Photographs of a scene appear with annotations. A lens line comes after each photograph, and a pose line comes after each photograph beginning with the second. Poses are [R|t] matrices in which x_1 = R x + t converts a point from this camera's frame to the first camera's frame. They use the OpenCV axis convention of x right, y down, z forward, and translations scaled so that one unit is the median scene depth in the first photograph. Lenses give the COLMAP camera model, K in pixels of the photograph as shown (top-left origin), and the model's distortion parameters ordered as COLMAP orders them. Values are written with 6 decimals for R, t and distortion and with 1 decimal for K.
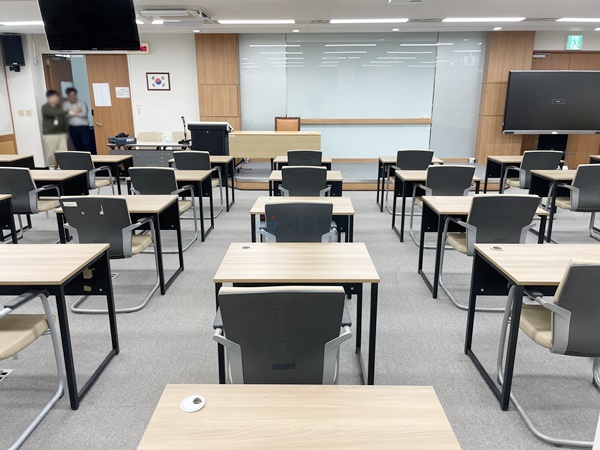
lens RADIAL K [[413.3, 0, 300.0], [0, 413.3, 225.0], [0, 0, 1]] dist [0.070867, -0.082040]
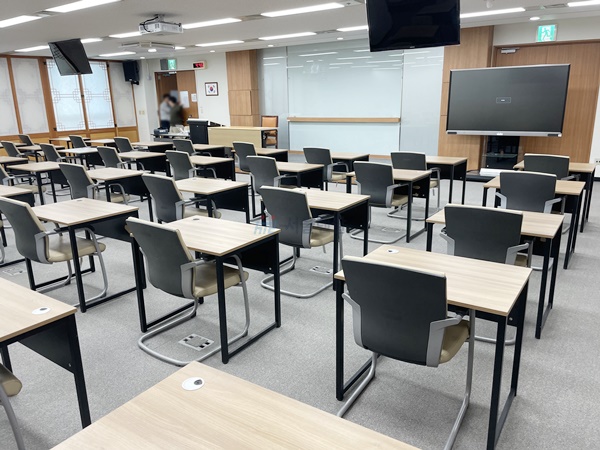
lens RADIAL K [[460.8, 0, 297.3], [0, 460.8, 215.3], [0, 0, 1]] dist [0.090109, -0.126957]
pose [[0.837659, 0.118220, -0.533246, 0.762095], [-0.137981, 0.990431, 0.002829, 0.014833], [0.528477, 0.071208, 0.845956, -0.085851]]
